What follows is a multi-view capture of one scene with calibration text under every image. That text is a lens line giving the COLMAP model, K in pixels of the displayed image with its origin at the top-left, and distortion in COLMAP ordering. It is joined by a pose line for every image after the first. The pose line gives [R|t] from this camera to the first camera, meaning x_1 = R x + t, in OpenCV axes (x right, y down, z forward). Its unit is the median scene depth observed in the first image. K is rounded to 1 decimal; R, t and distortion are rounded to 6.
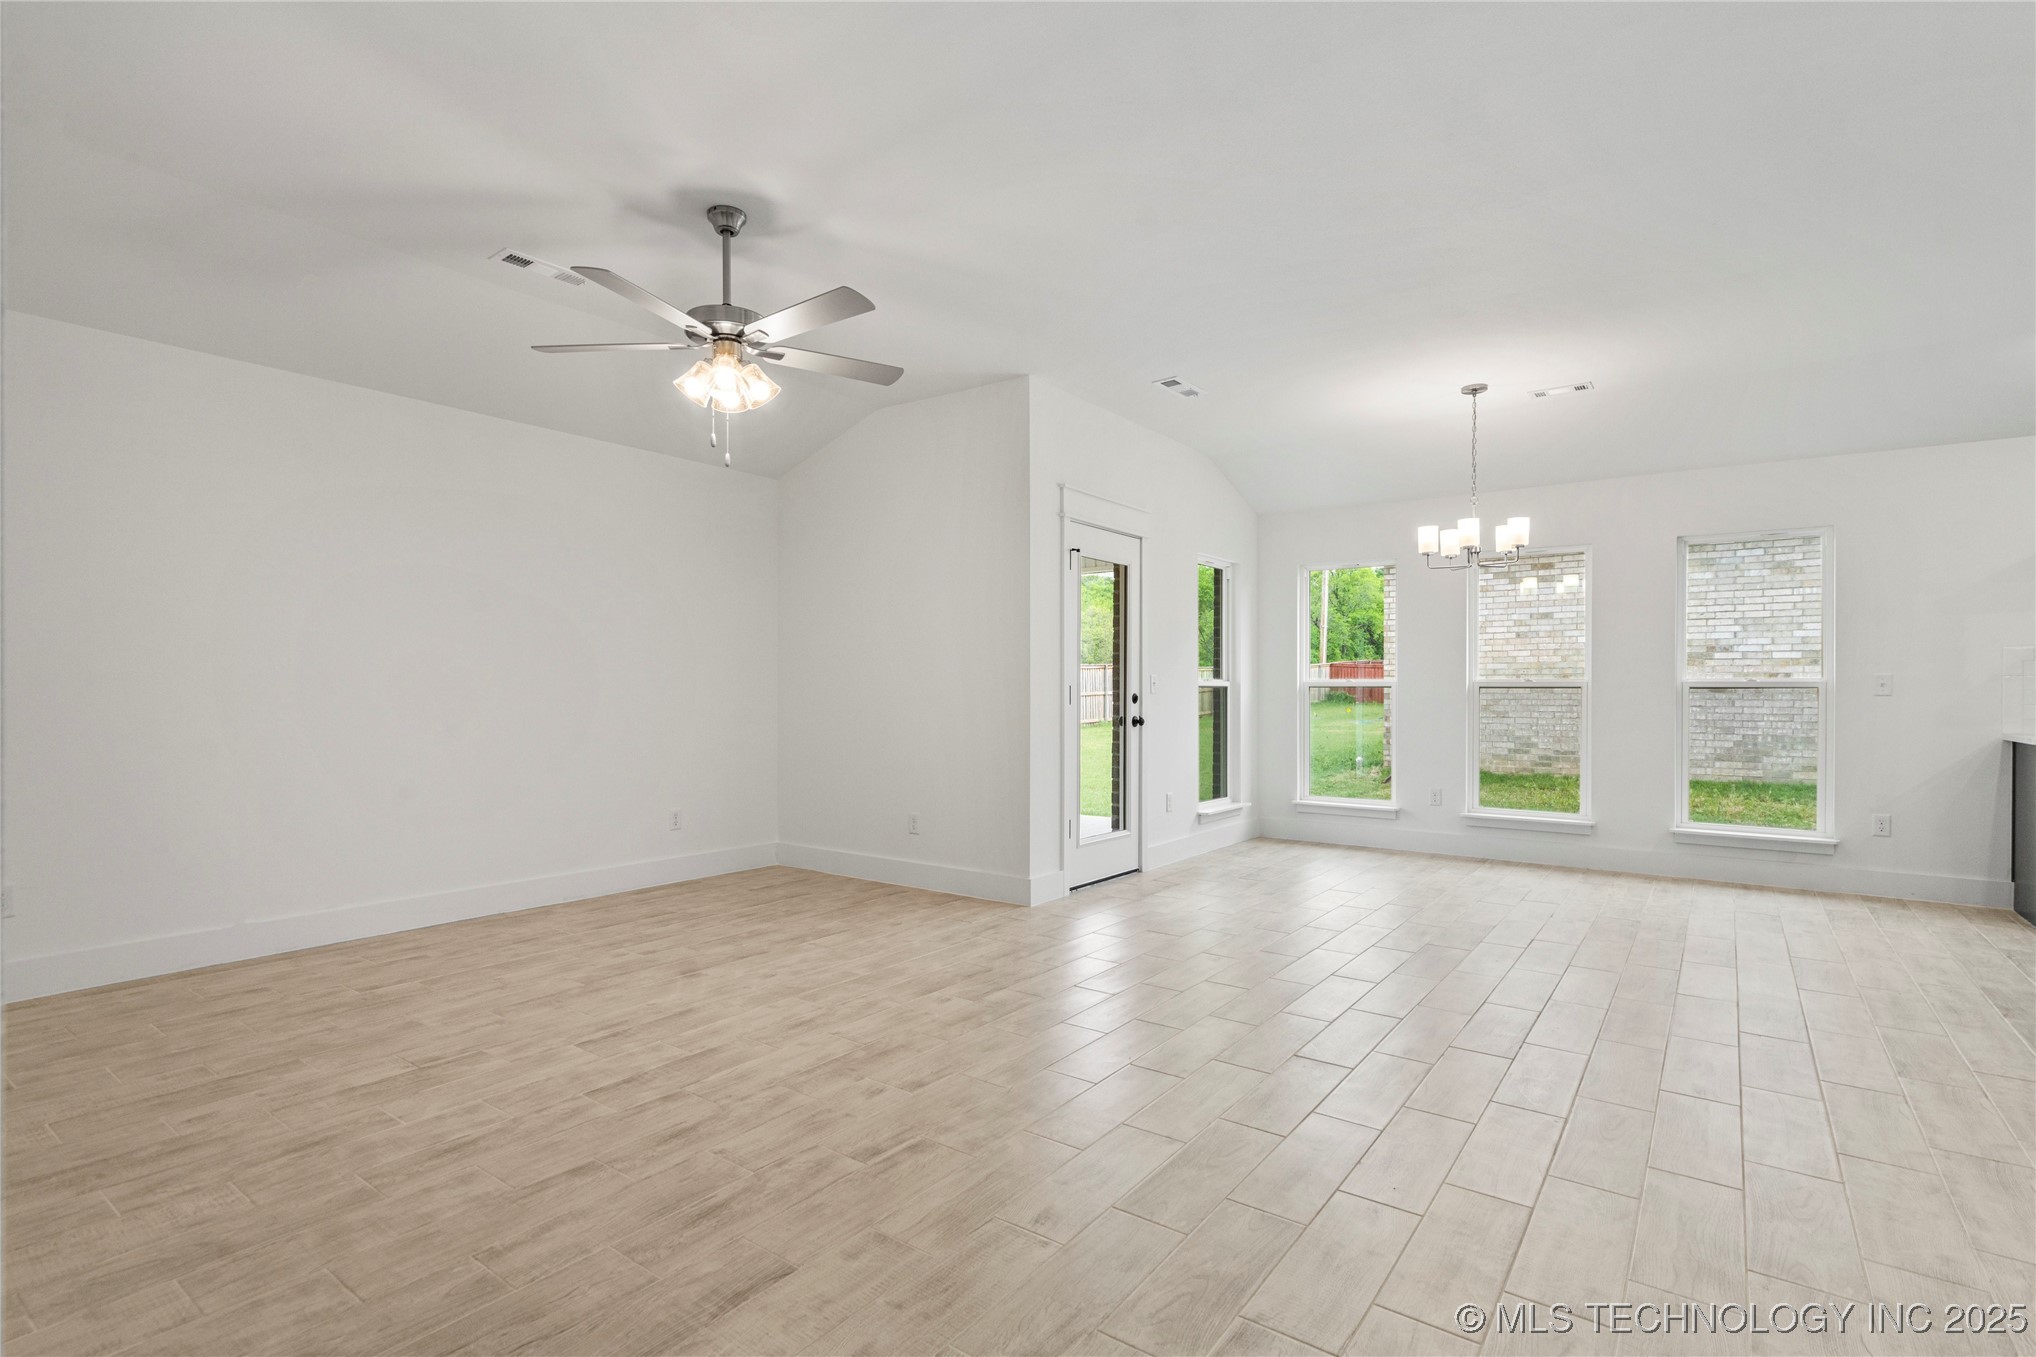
lens RADIAL K [[976.6, 0, 1011.2], [0, 976.6, 692.9], [0, 0, 1]] dist [0.000210, 0.002340]
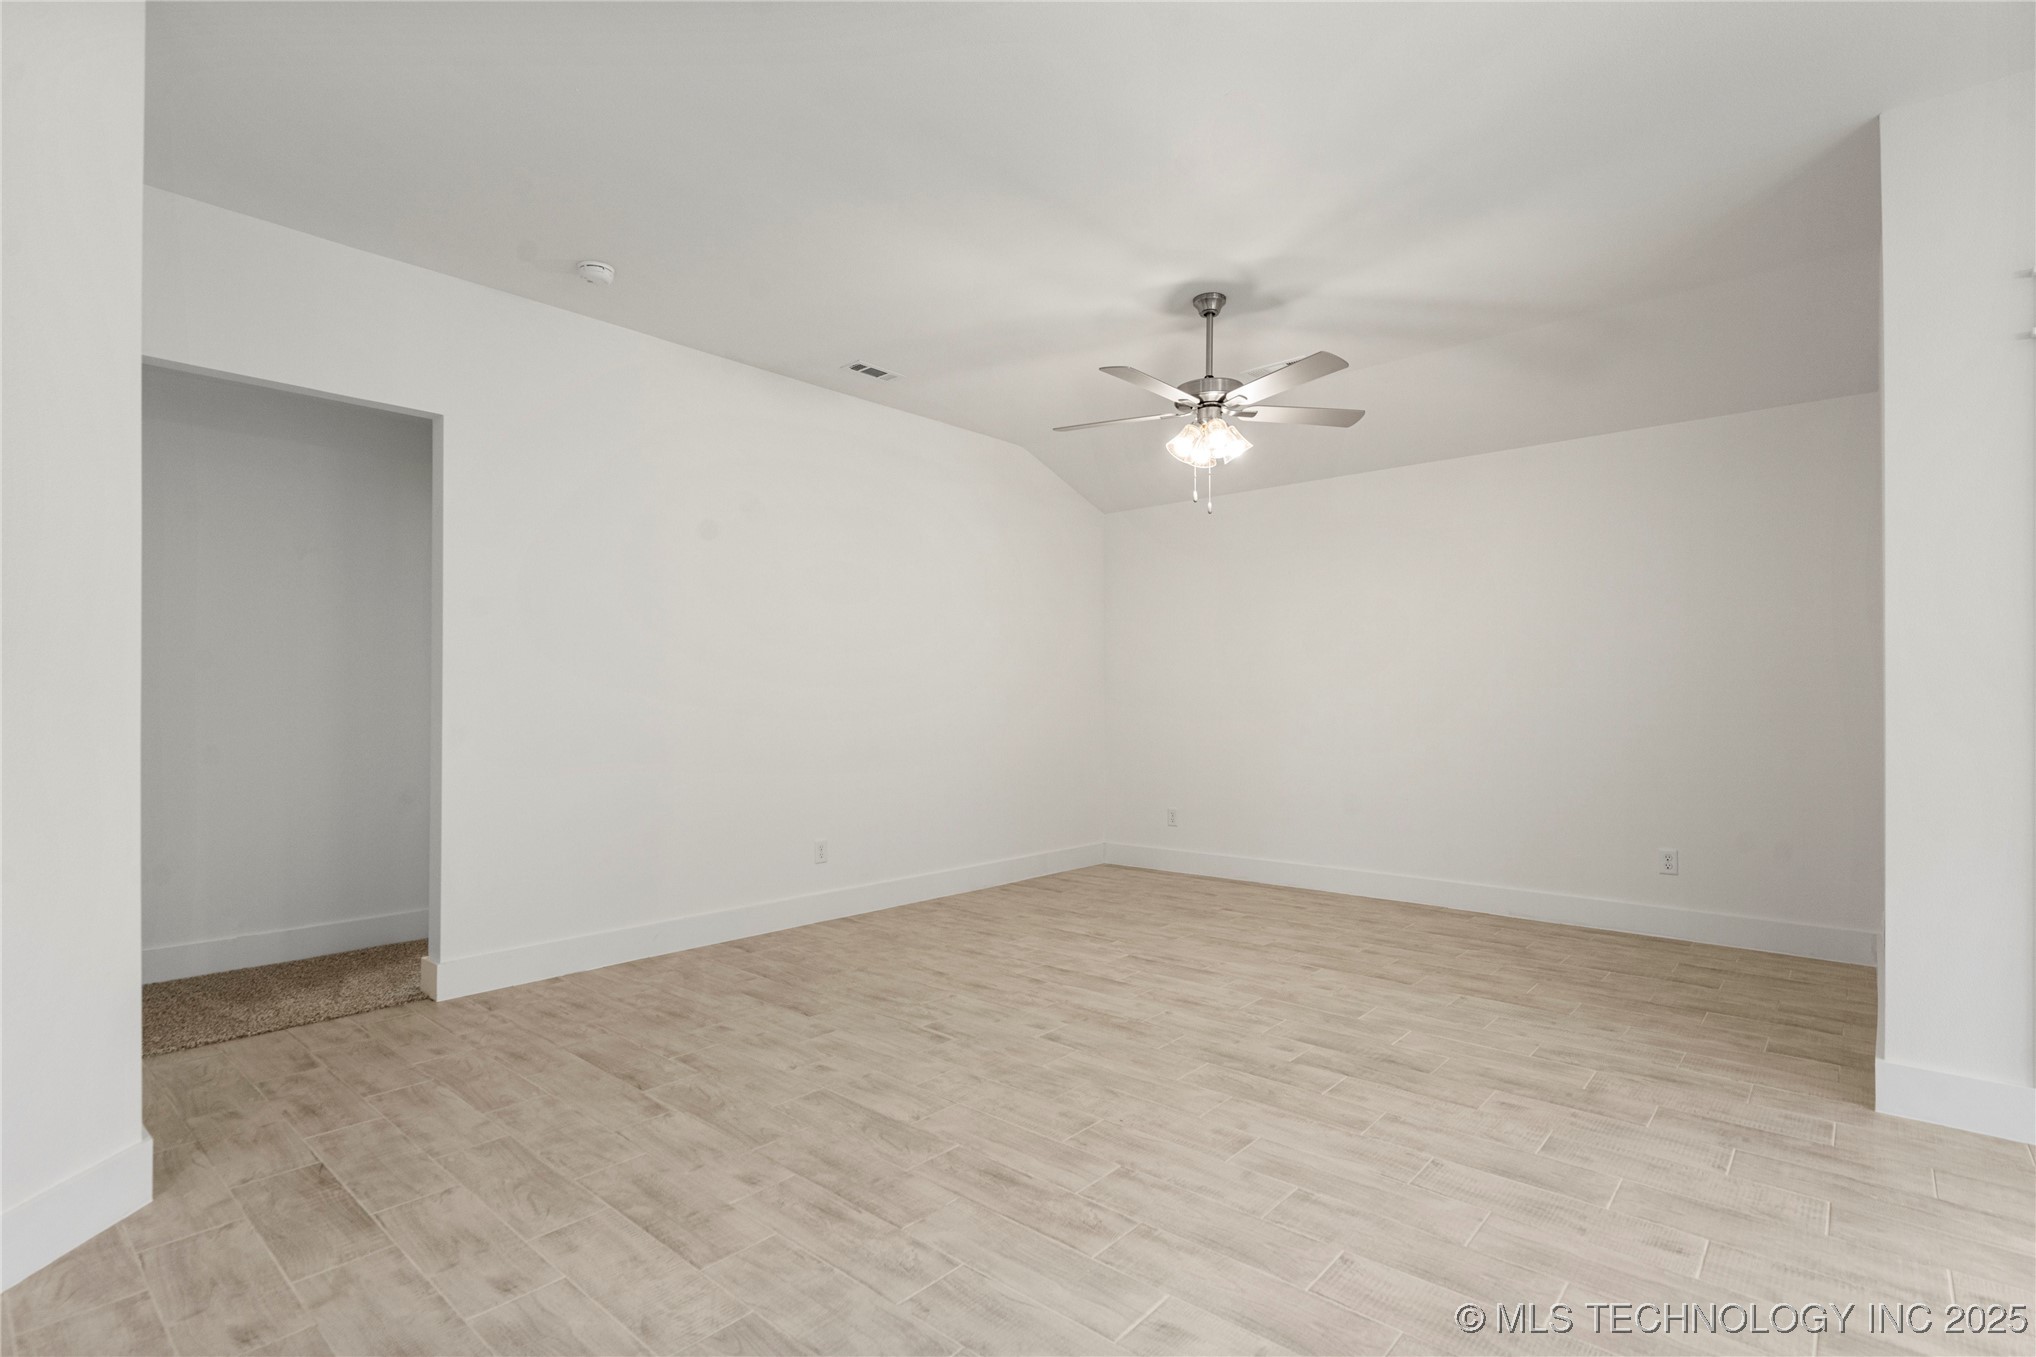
lens RADIAL K [[989.1, 0, 1007.1], [0, 989.1, 700.0], [0, 0, 1]] dist [0.003454, 0.001430]
pose [[-0.093627, -0.005727, -0.995591, 0.696385], [-0.003753, 0.999978, -0.005399, -0.000971], [0.995600, 0.003231, -0.093647, 0.665568]]
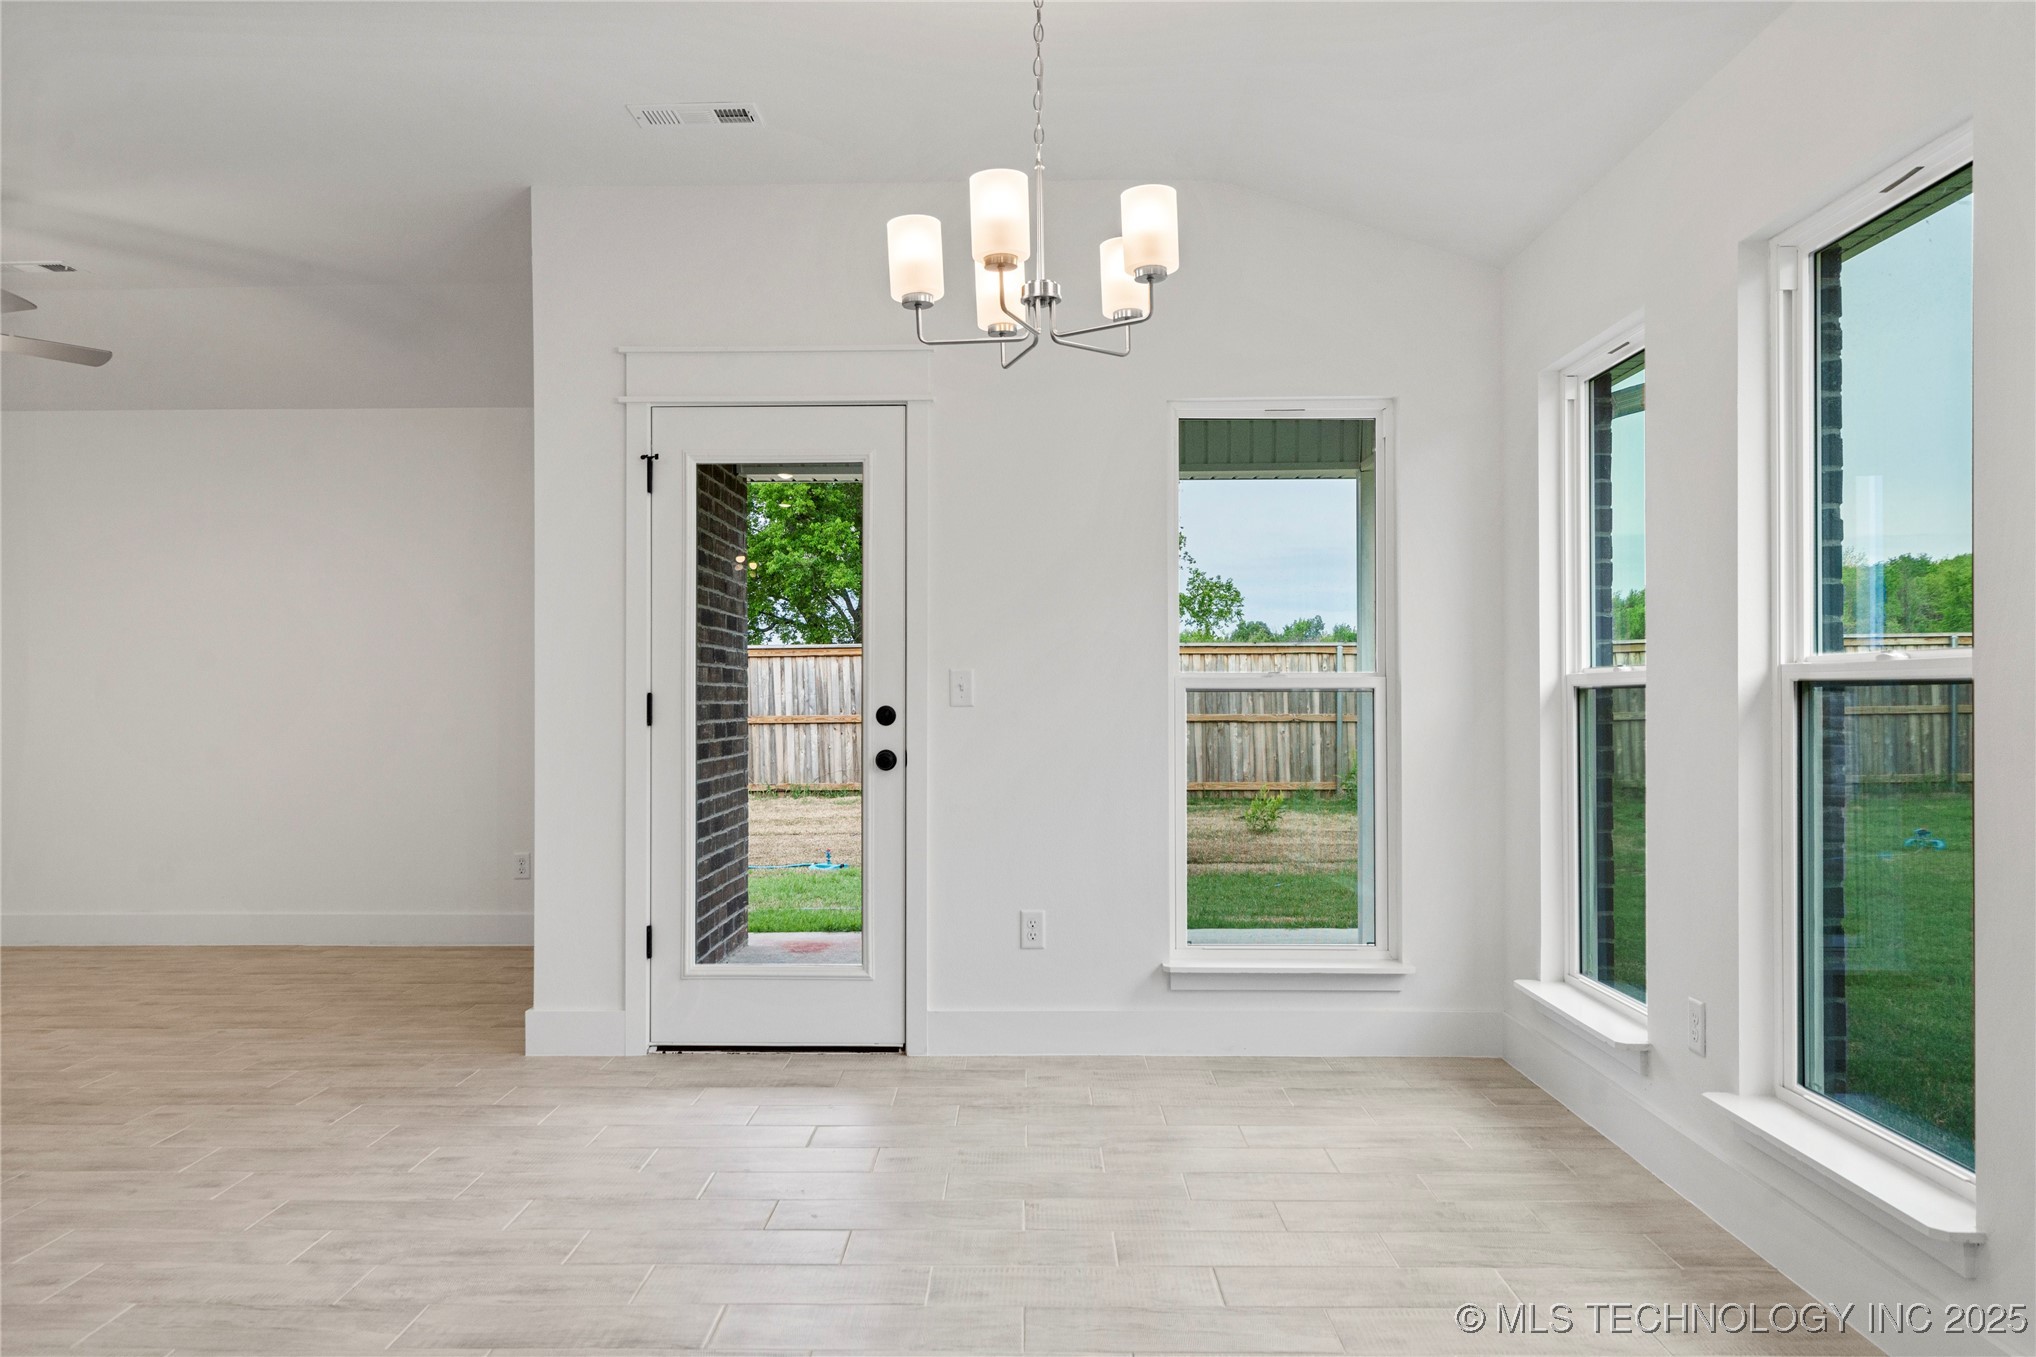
lens RADIAL K [[1421.0, 0, 1002.6], [0, 1421.0, 688.6], [0, 0, 1]] dist [0.013722, -0.001251]
pose [[0.572544, -0.011804, -0.819789, 1.063661], [0.003558, 0.999923, -0.011913, 0.000891], [0.819866, 0.003904, 0.572542, 0.843802]]
